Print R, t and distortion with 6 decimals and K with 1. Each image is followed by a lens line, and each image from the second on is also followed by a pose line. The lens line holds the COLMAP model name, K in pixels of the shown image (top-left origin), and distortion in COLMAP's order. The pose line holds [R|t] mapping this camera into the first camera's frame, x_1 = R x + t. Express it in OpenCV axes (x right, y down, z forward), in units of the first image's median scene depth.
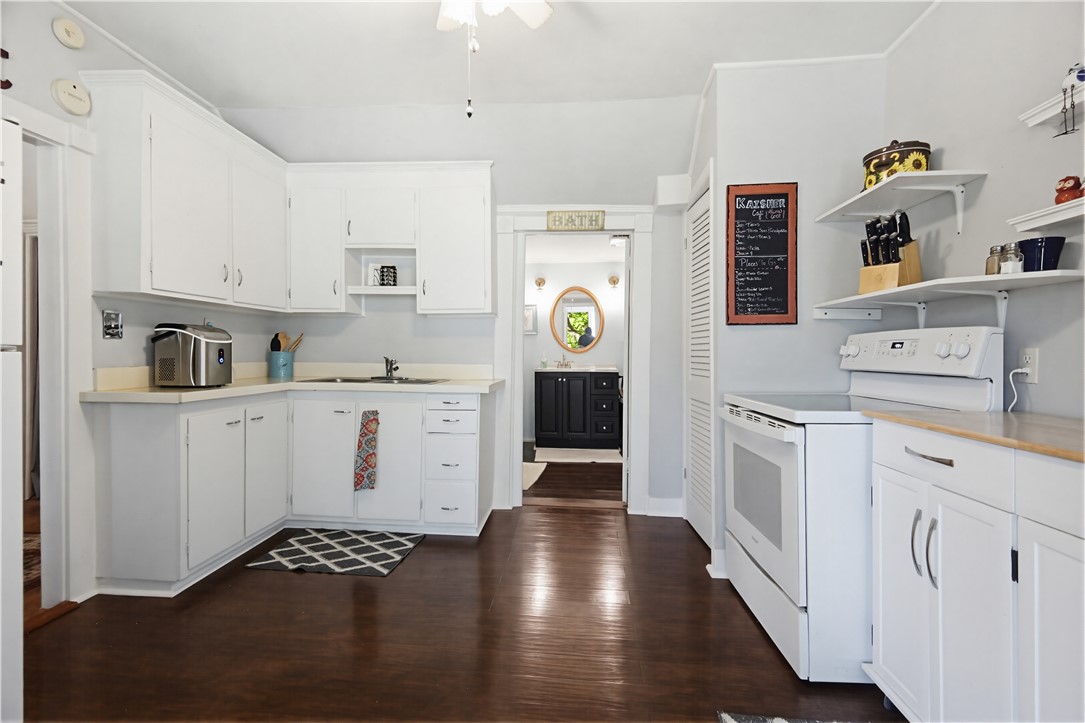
lens RADIAL K [[480.7, 0, 542.5], [0, 480.7, 358.2], [0, 0, 1]] dist [0.030494, -0.012297]
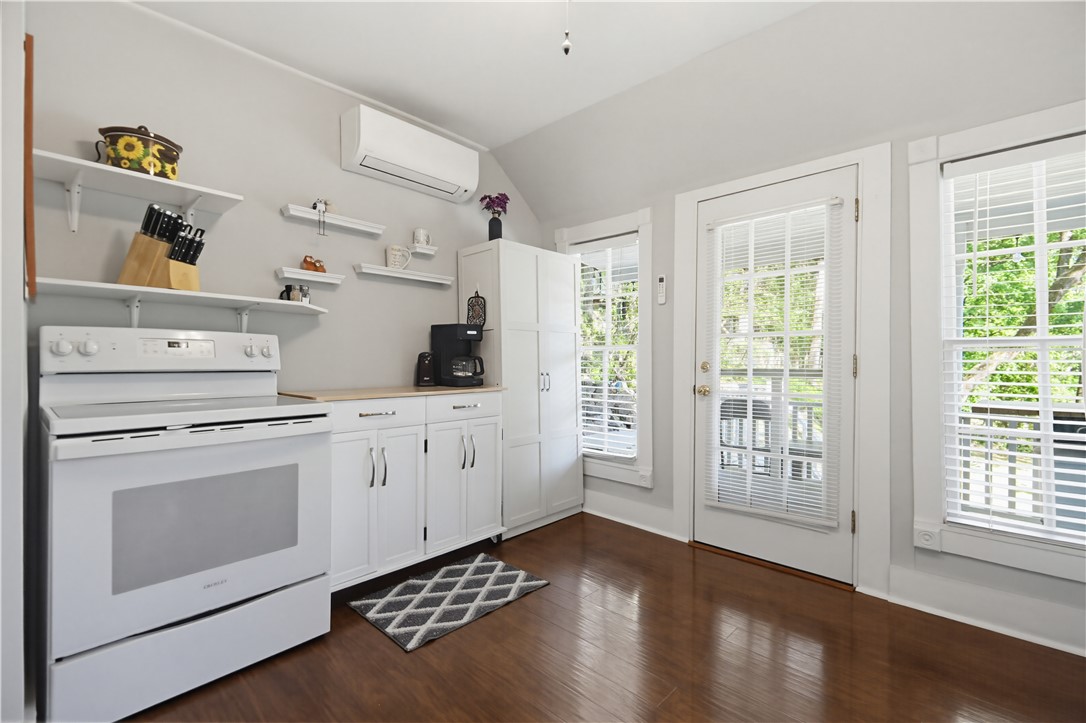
lens RADIAL K [[481.1, 0, 543.0], [0, 481.1, 358.2], [0, 0, 1]] dist [0.030494, -0.012297]
pose [[-0.769977, 0.005480, 0.638048, -0.449520], [0.005496, 0.999983, -0.001956, 0.007651], [-0.638048, 0.002001, -0.769994, 1.169198]]
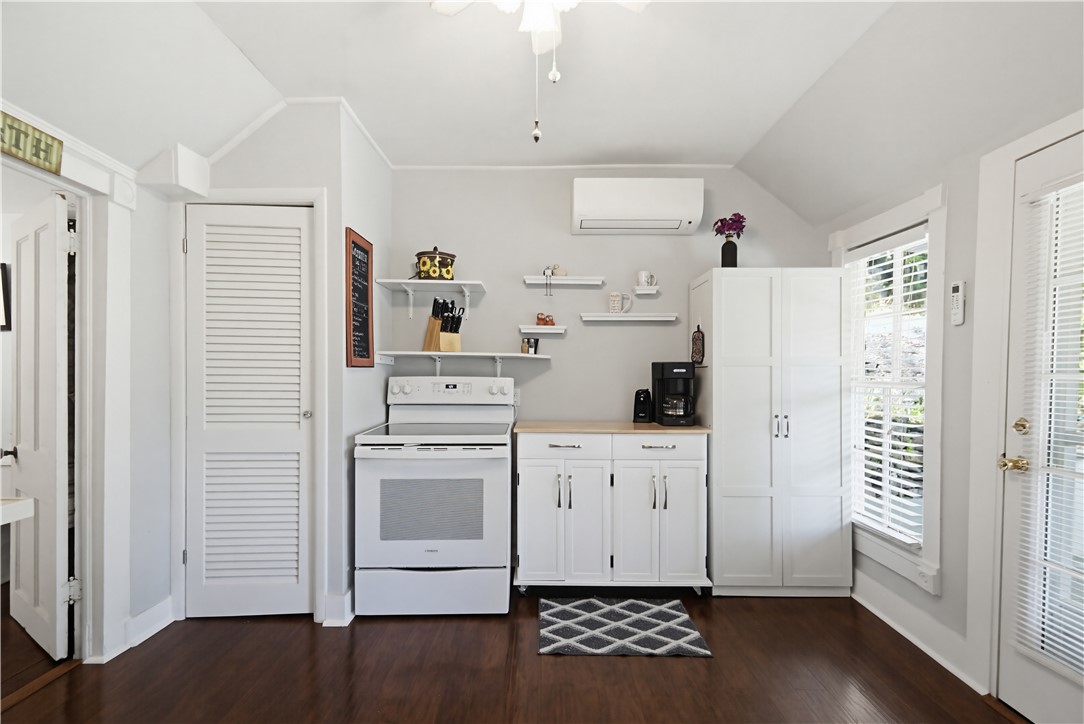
lens RADIAL K [[486.8, 0, 540.0], [0, 486.8, 374.0], [0, 0, 1]] dist [0.048077, -0.018178]
pose [[-0.070656, 0.001348, 0.997500, -0.729805], [0.003432, 0.999993, -0.001108, -0.056623], [-0.997495, 0.003345, -0.070661, 0.749681]]
